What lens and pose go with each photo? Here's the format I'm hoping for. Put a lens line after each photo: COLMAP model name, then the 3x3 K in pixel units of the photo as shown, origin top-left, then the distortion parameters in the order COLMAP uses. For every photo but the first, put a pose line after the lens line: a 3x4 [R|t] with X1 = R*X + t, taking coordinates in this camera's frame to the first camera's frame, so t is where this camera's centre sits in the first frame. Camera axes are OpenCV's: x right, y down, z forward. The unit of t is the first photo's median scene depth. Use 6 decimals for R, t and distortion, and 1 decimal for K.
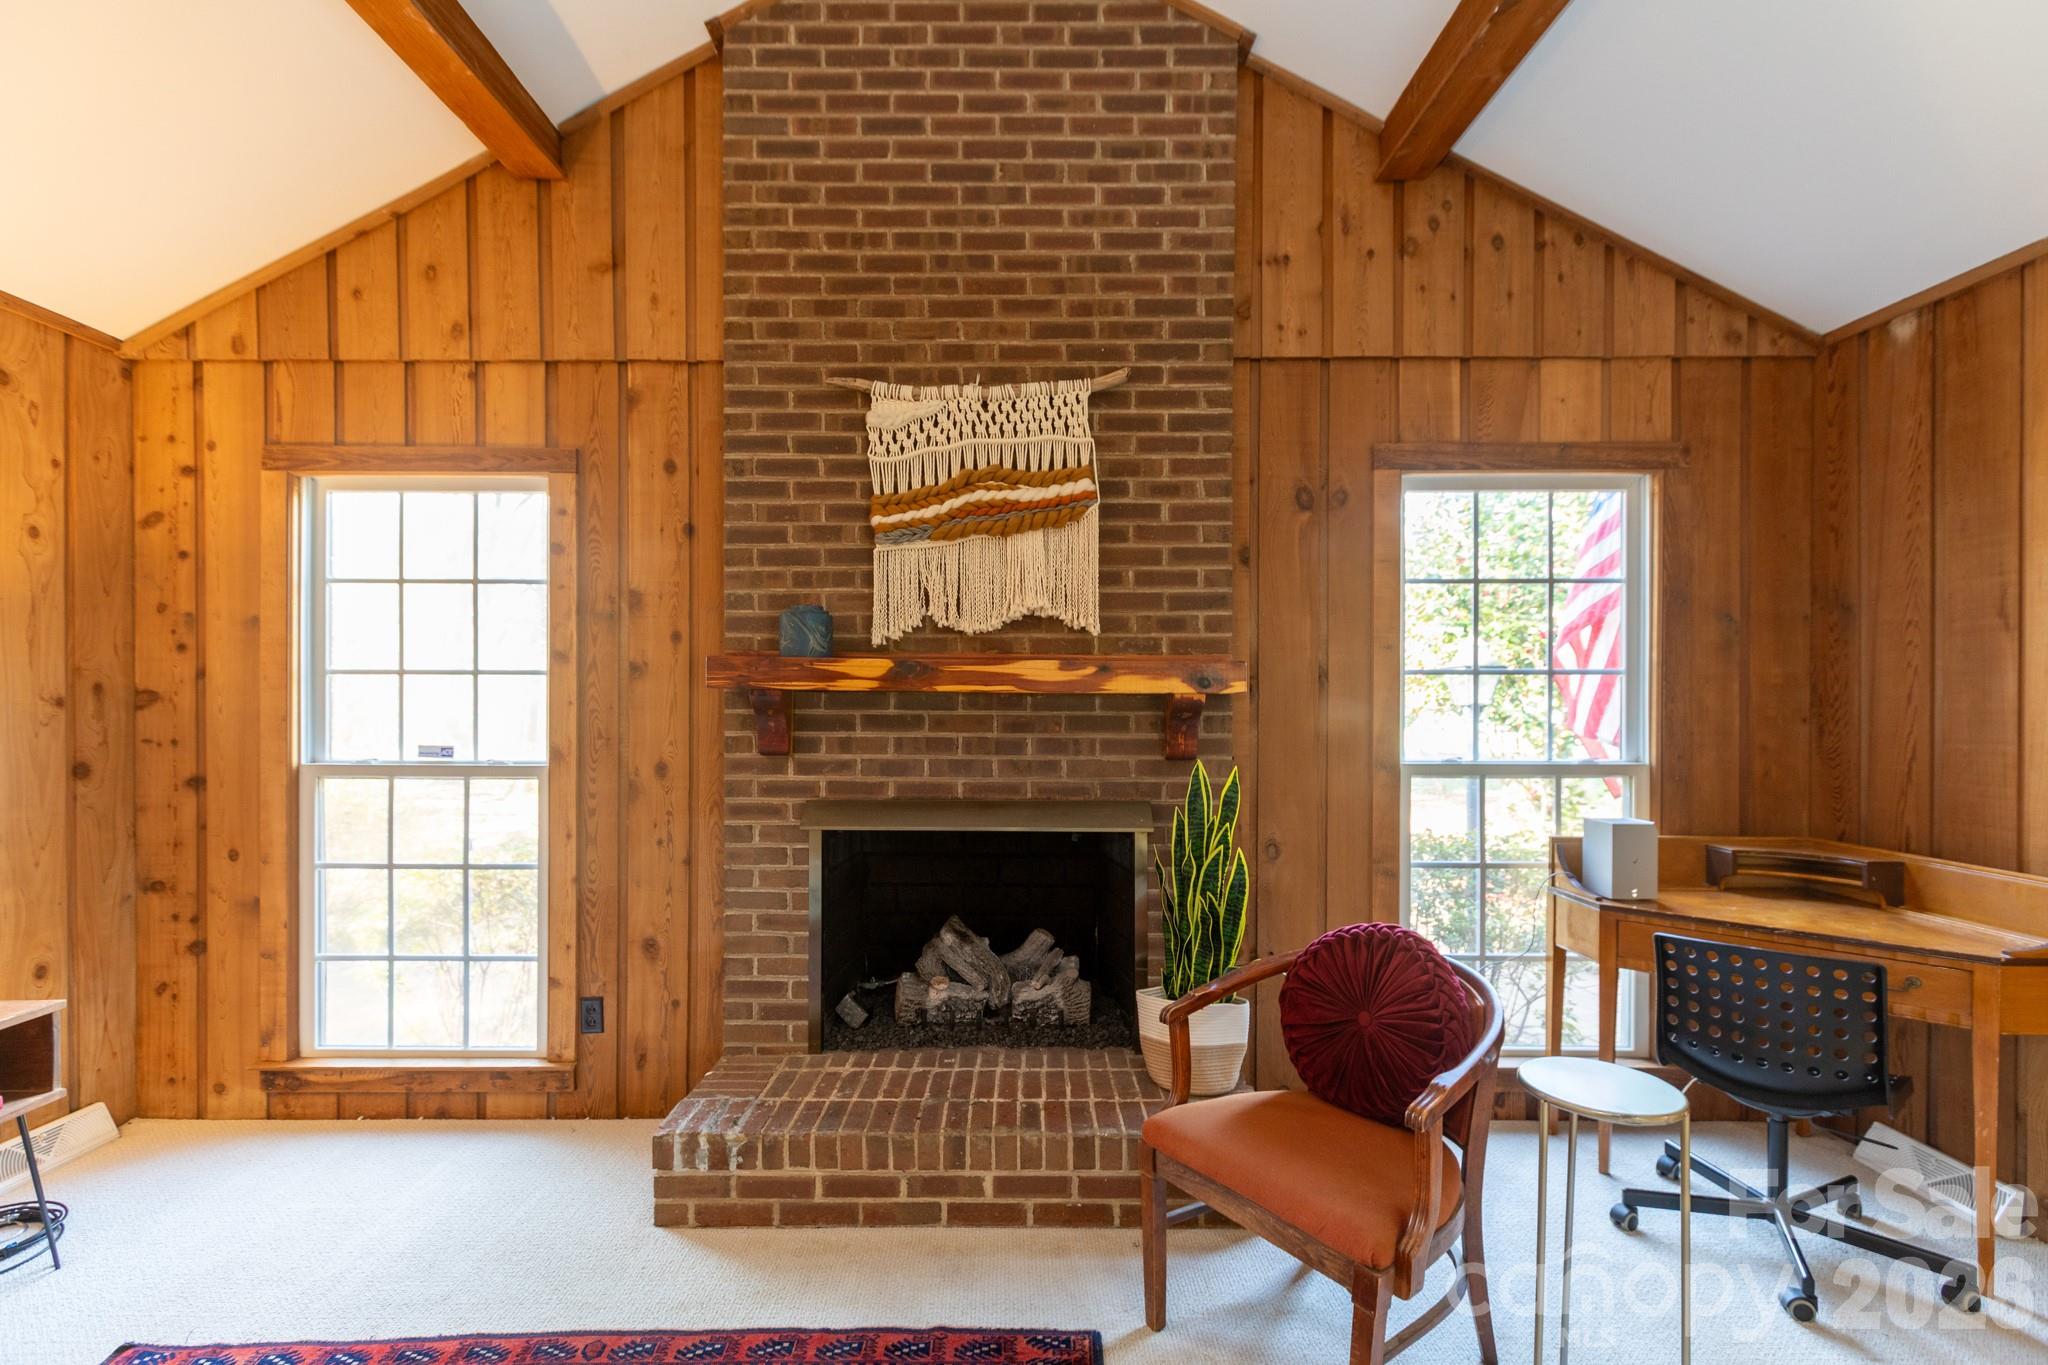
lens RADIAL K [[922.3, 0, 1019.9], [0, 922.3, 707.2], [0, 0, 1]] dist [0.001179, 0.000620]
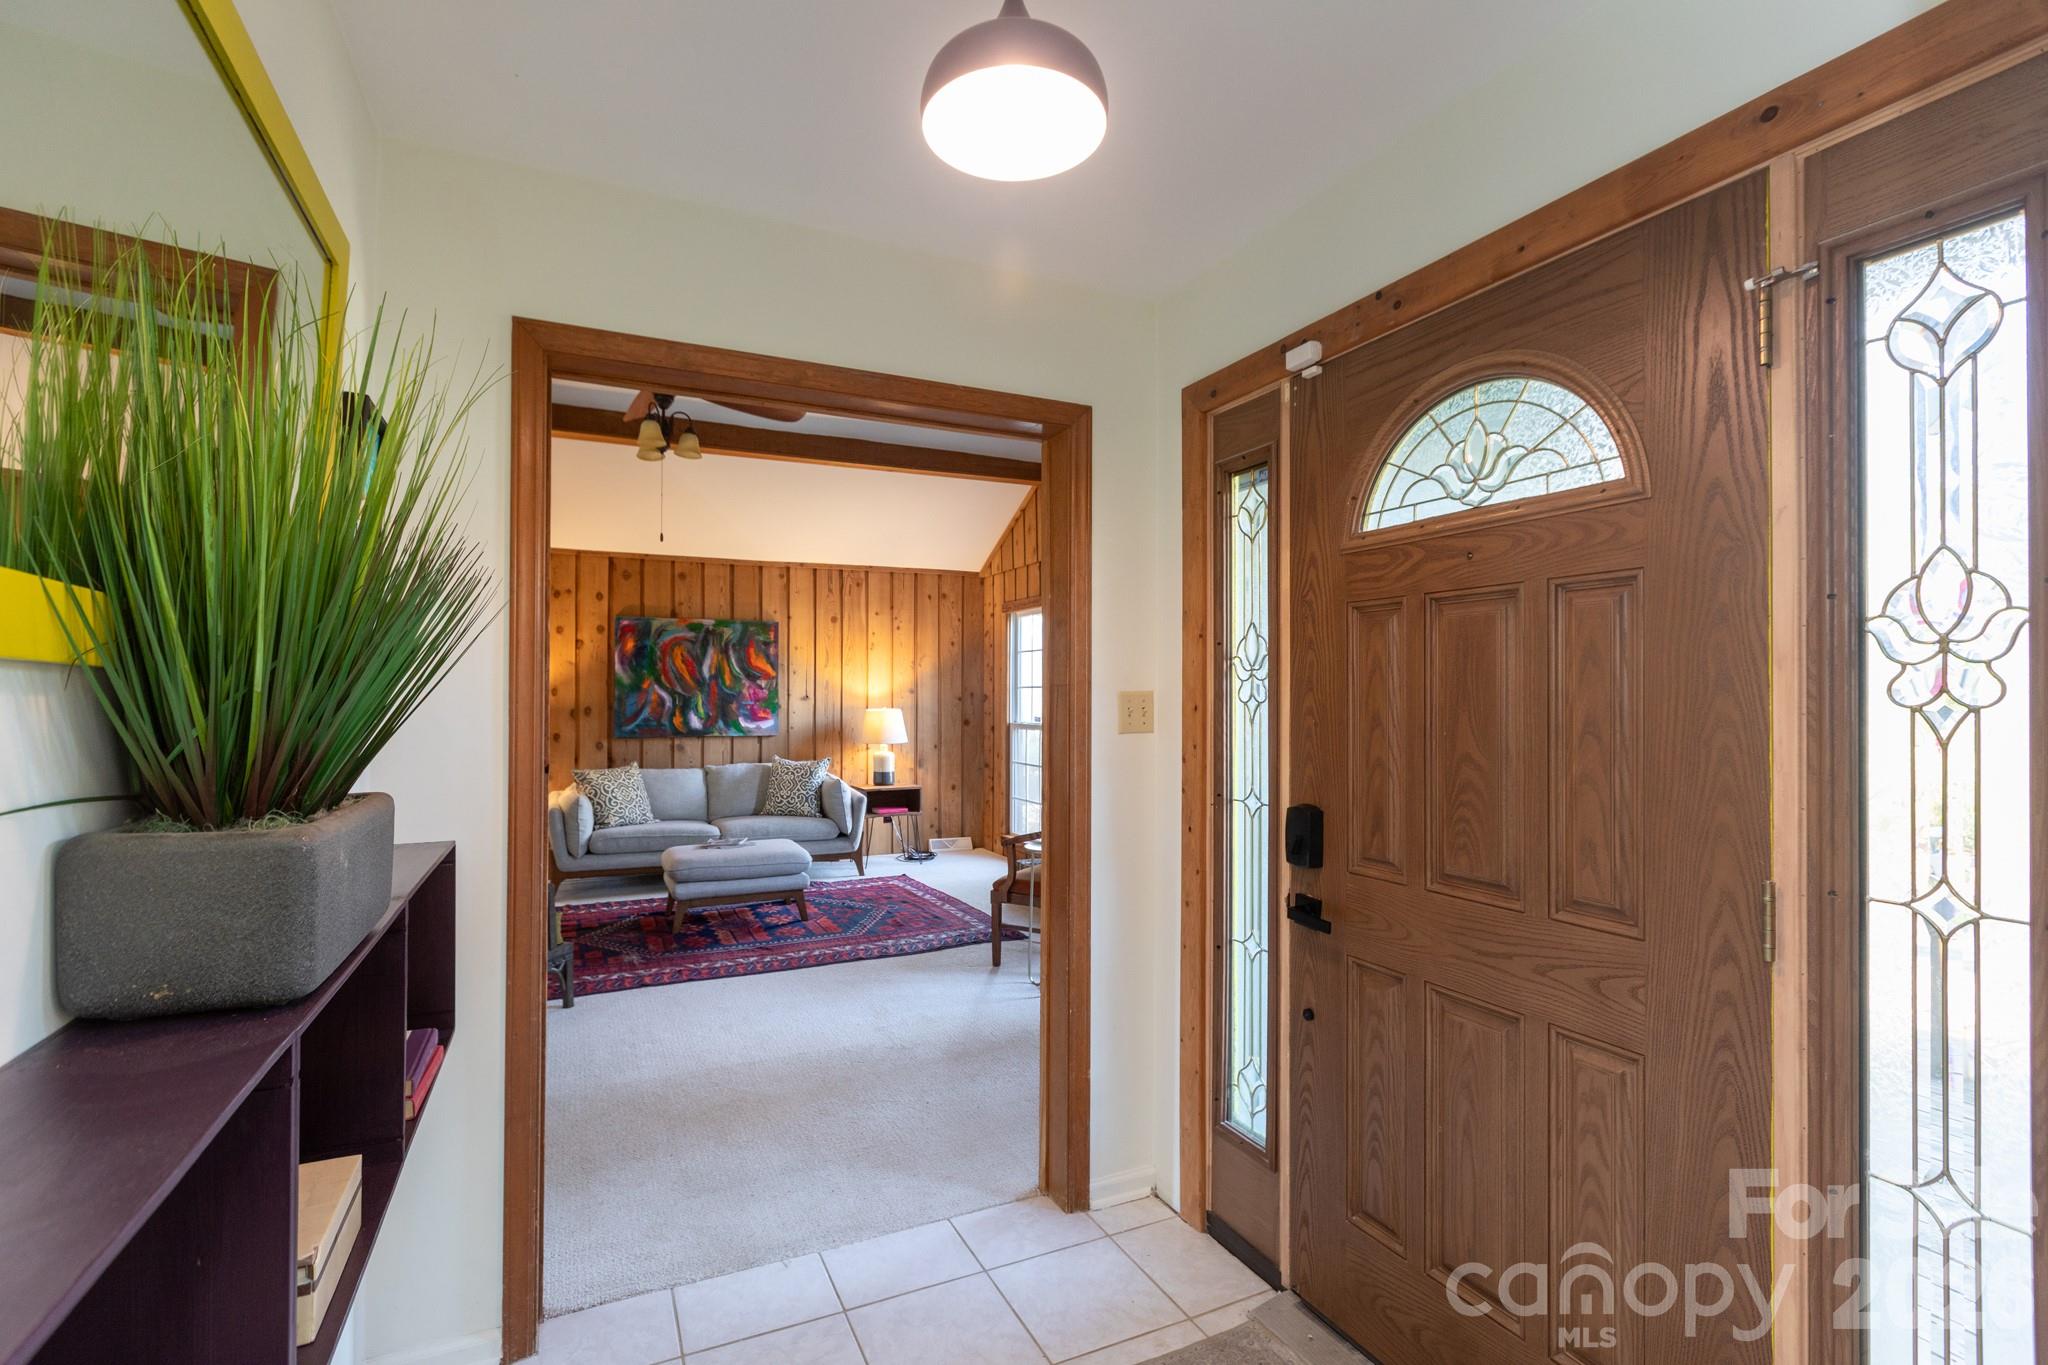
lens RADIAL K [[922.3, 0, 1015.5], [0, 922.3, 692.9], [0, 0, 1]] dist [0.001179, 0.000620]
pose [[0.426656, -0.006096, -0.904394, 1.712627], [-0.004529, 0.999950, -0.008877, -0.000577], [0.904403, 0.007883, 0.426607, -0.117009]]
